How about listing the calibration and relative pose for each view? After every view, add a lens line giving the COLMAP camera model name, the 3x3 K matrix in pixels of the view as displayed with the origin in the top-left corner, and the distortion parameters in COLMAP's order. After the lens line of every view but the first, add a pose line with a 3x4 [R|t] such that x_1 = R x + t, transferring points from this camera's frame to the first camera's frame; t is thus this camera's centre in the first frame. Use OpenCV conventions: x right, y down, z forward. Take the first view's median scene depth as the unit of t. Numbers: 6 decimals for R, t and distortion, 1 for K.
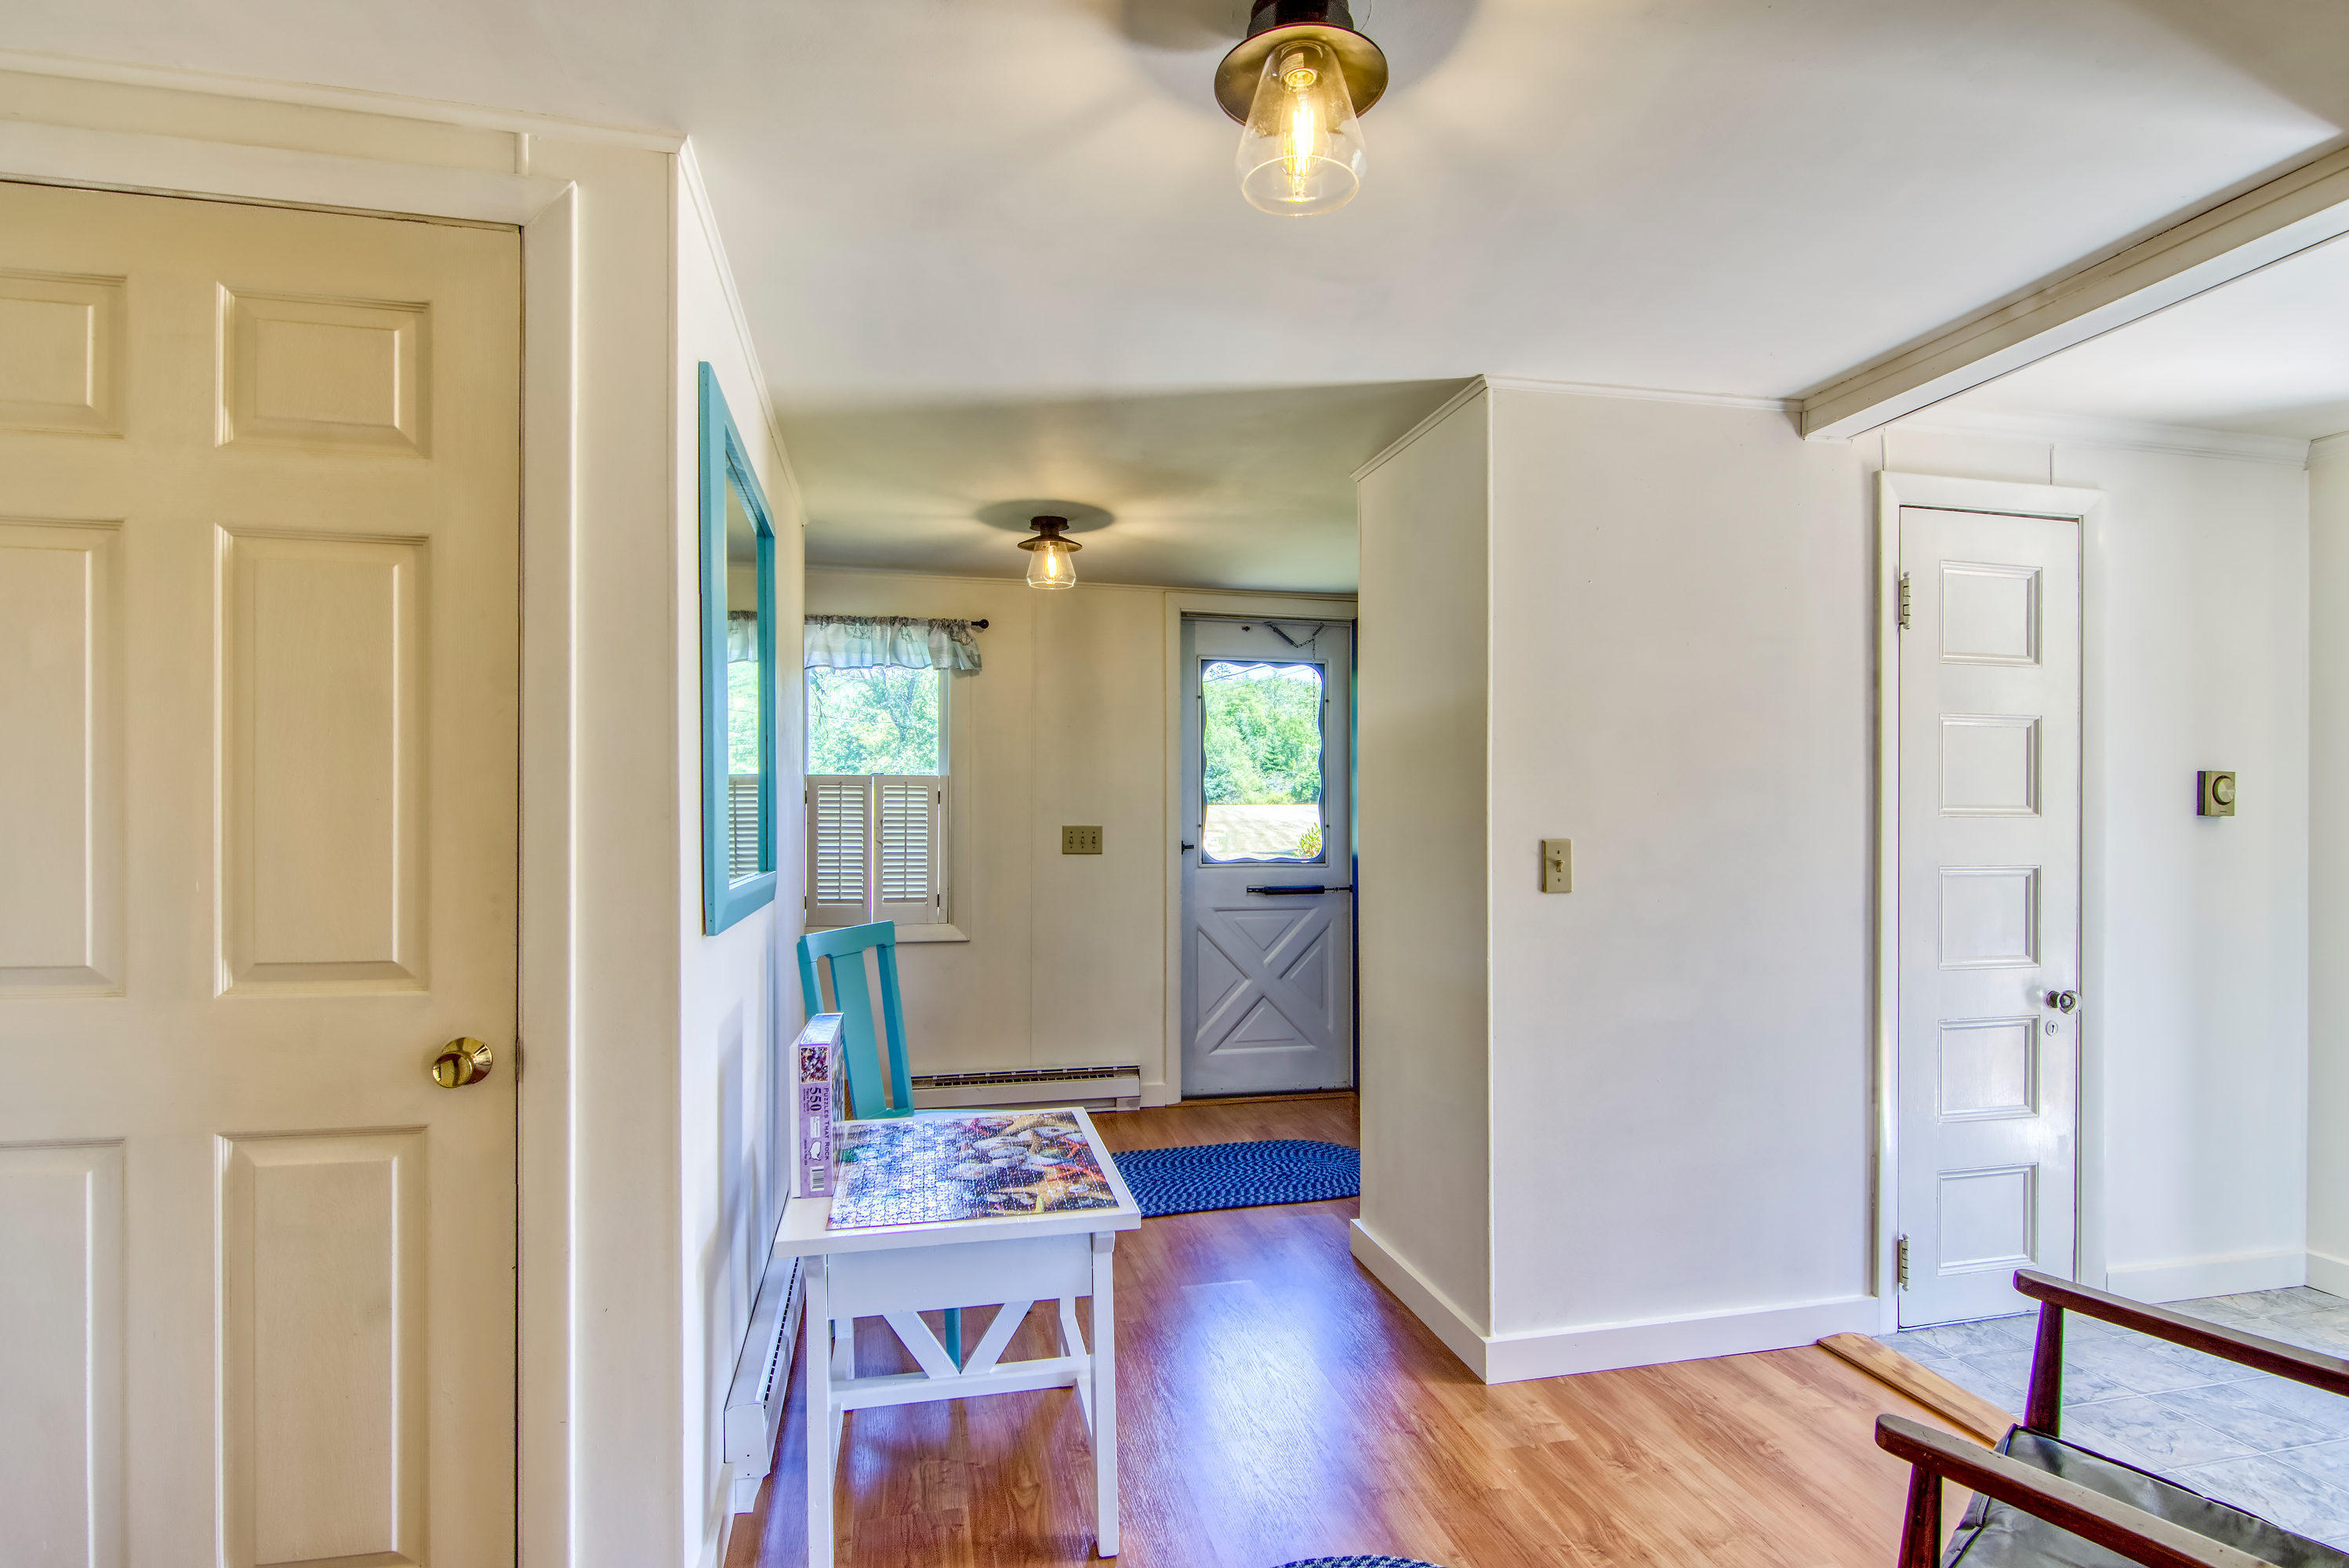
lens RADIAL K [[1131.6, 0, 1173.0], [0, 1131.6, 799.2], [0, 0, 1]] dist [0.004117, 0.000124]
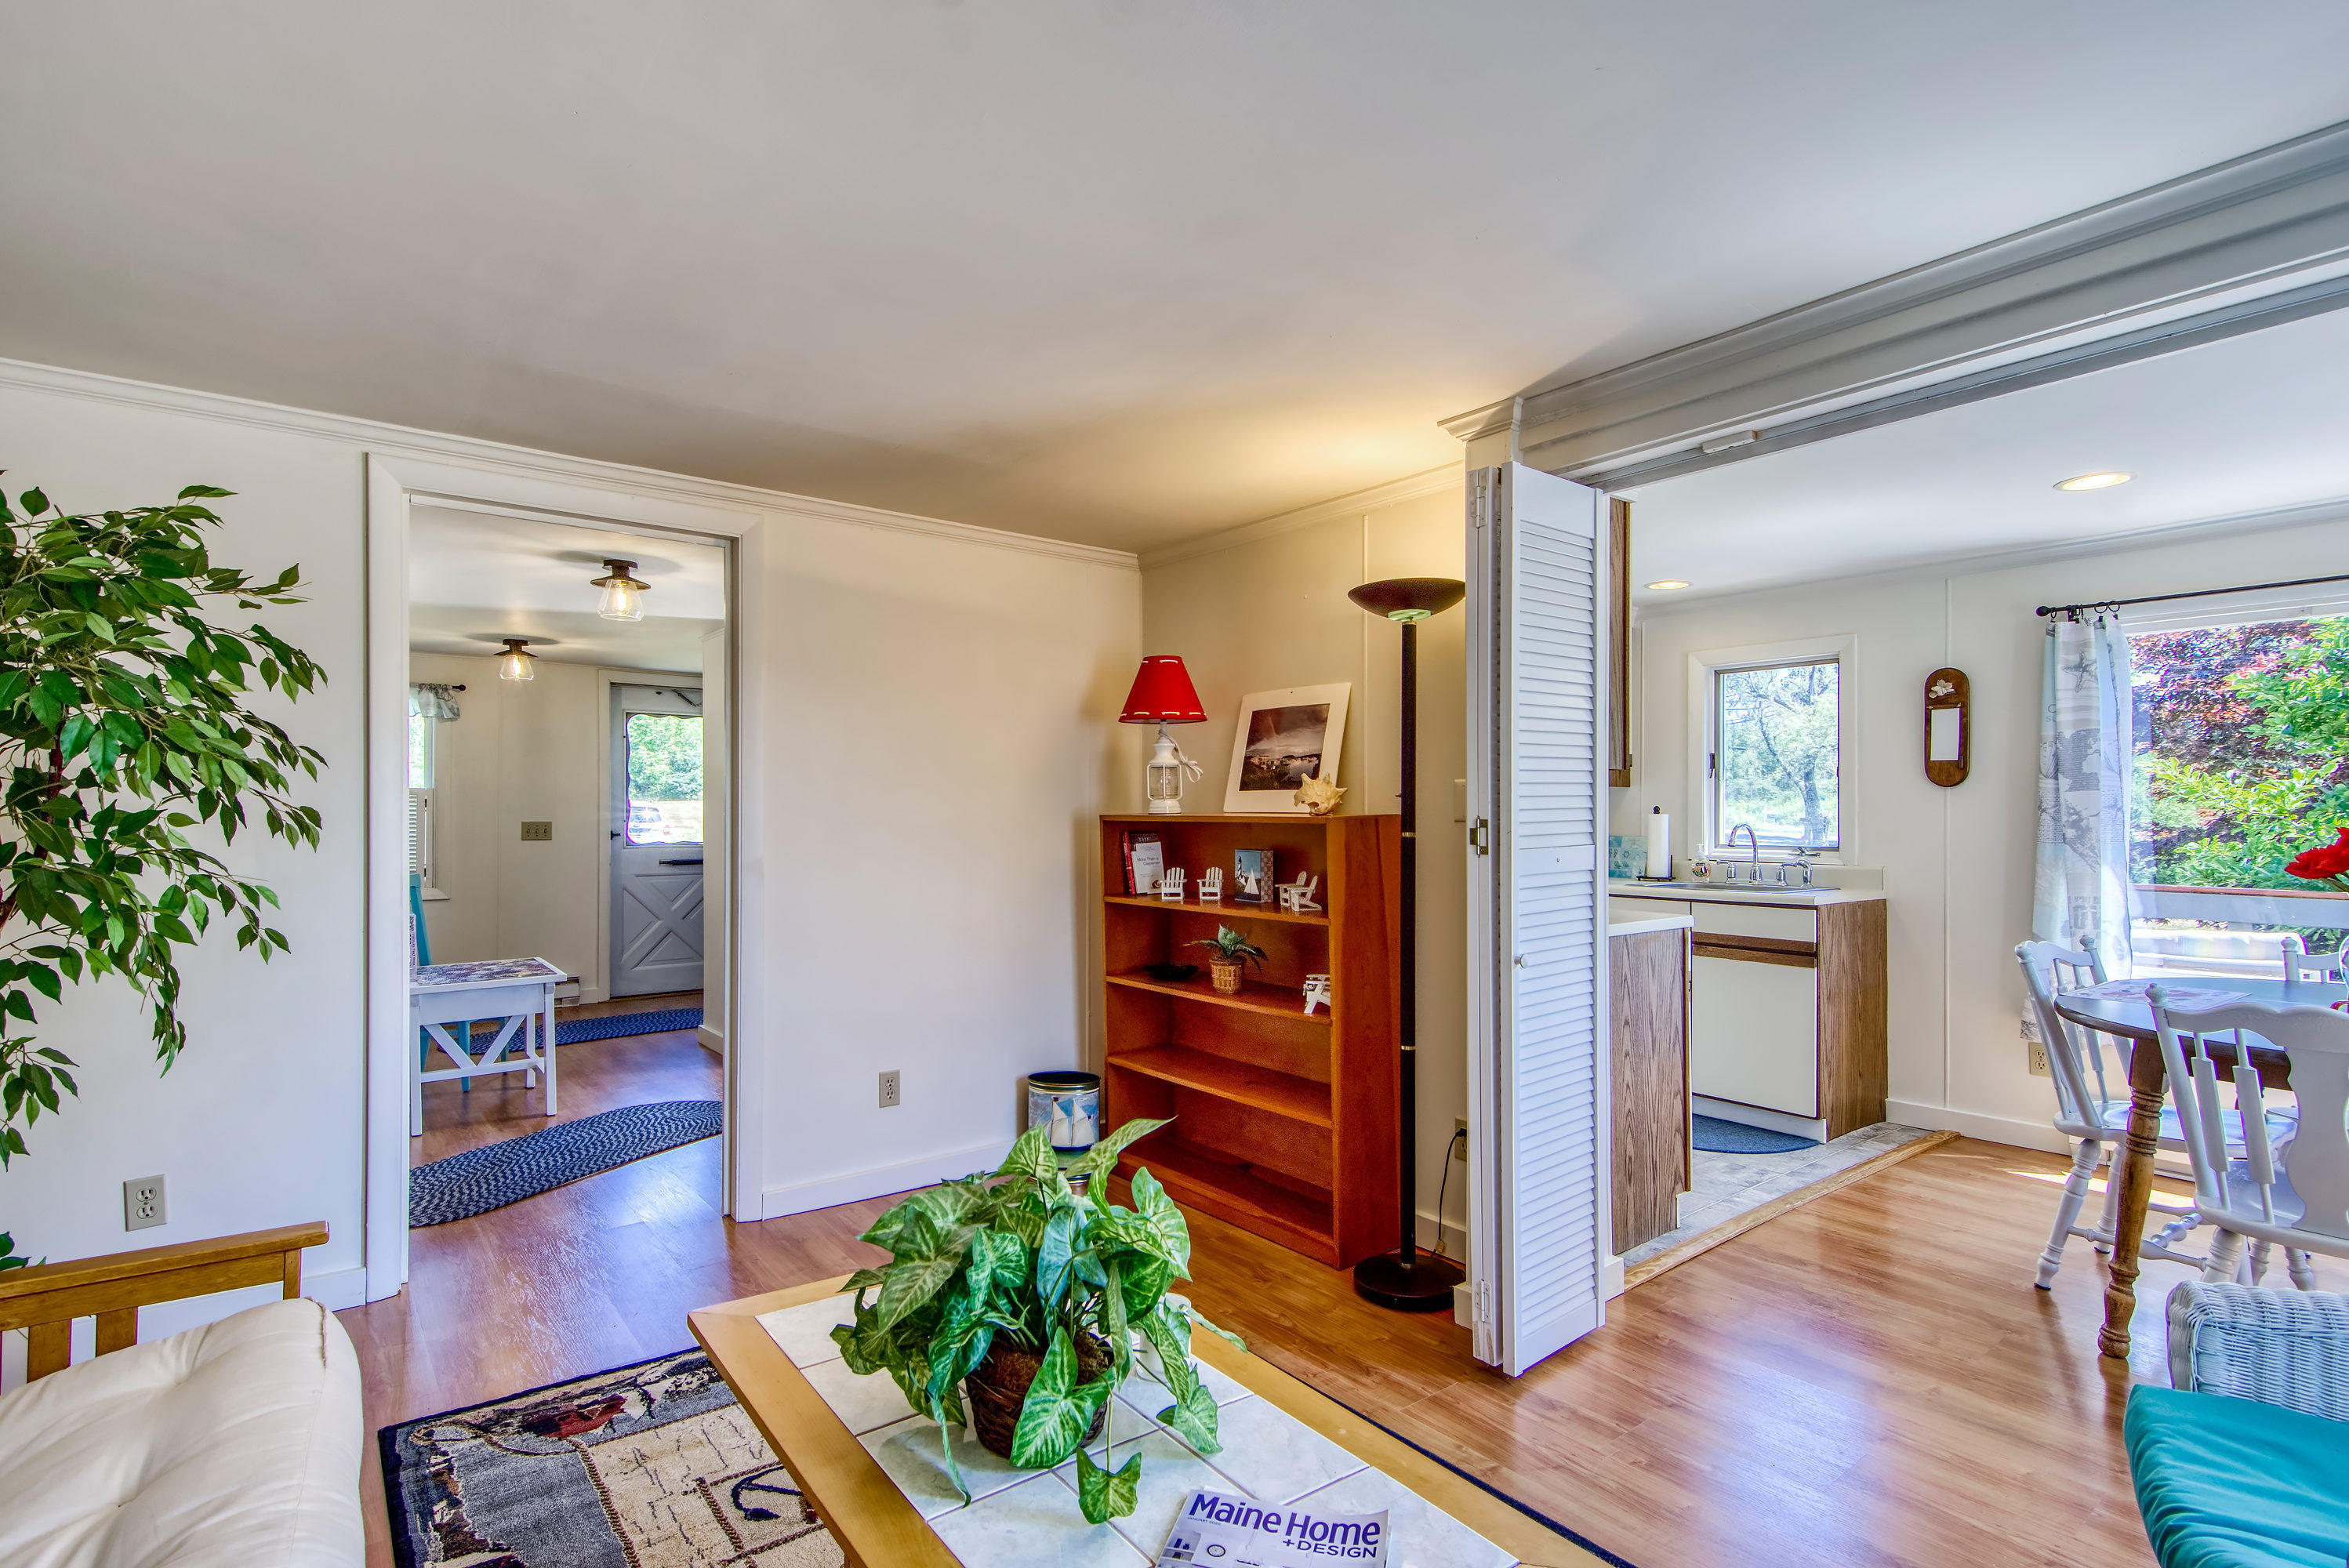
lens RADIAL K [[1131.6, 0, 1178.7], [0, 1131.6, 796.7], [0, 0, 1]] dist [0.004117, 0.000124]
pose [[0.904563, 0.003155, 0.426329, 0.049889], [-0.004090, 0.999991, 0.001278, -0.014824], [-0.426321, -0.002900, 0.904567, -0.728204]]
